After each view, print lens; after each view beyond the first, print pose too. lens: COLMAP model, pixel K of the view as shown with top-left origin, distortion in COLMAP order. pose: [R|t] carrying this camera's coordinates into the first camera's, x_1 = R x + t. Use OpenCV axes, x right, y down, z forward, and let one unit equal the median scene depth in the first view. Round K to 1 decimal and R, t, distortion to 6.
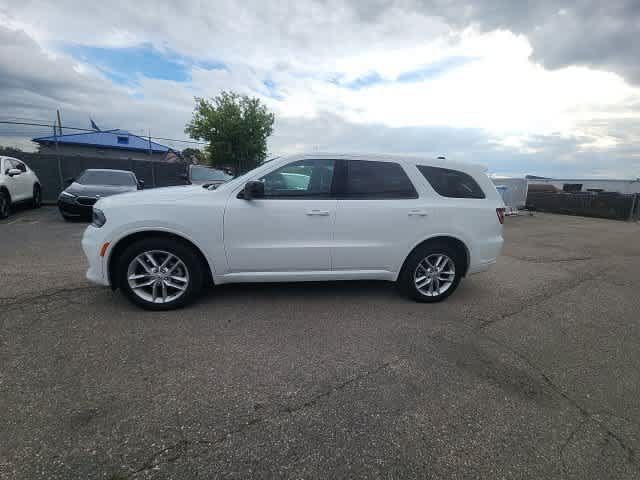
lens RADIAL K [[259.6, 0, 321.0], [0, 259.6, 238.6], [0, 0, 1]] dist [0.020472, -0.013317]
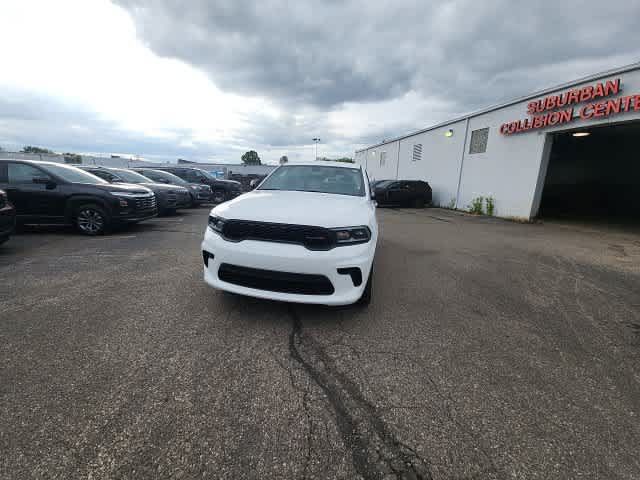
lens RADIAL K [[259.6, 0, 321.1], [0, 259.6, 243.1], [0, 0, 1]] dist [0.020472, -0.013317]
pose [[0.379955, -0.255931, 0.888895, -0.575414], [0.183021, 0.962764, 0.198968, -0.087292], [-0.906718, 0.087087, 0.412648, 0.231529]]
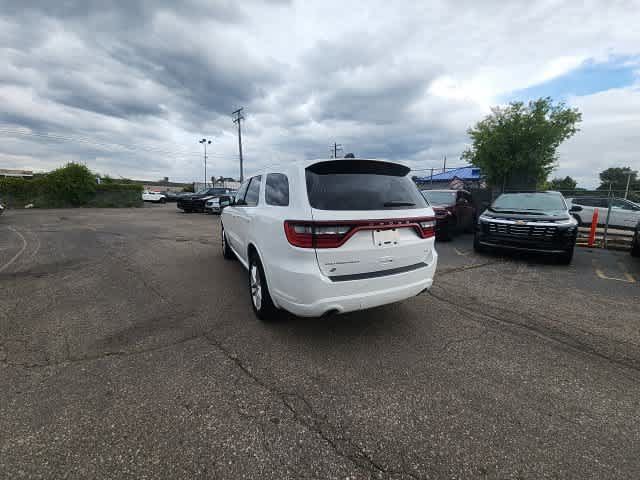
lens RADIAL K [[259.6, 0, 321.7], [0, 259.6, 240.1], [0, 0, 1]] dist [0.020472, -0.013317]
pose [[0.272916, 0.110752, -0.955642, 0.564339], [-0.207871, 0.976674, 0.053825, -0.049965], [0.939312, 0.183960, 0.289572, 0.373939]]
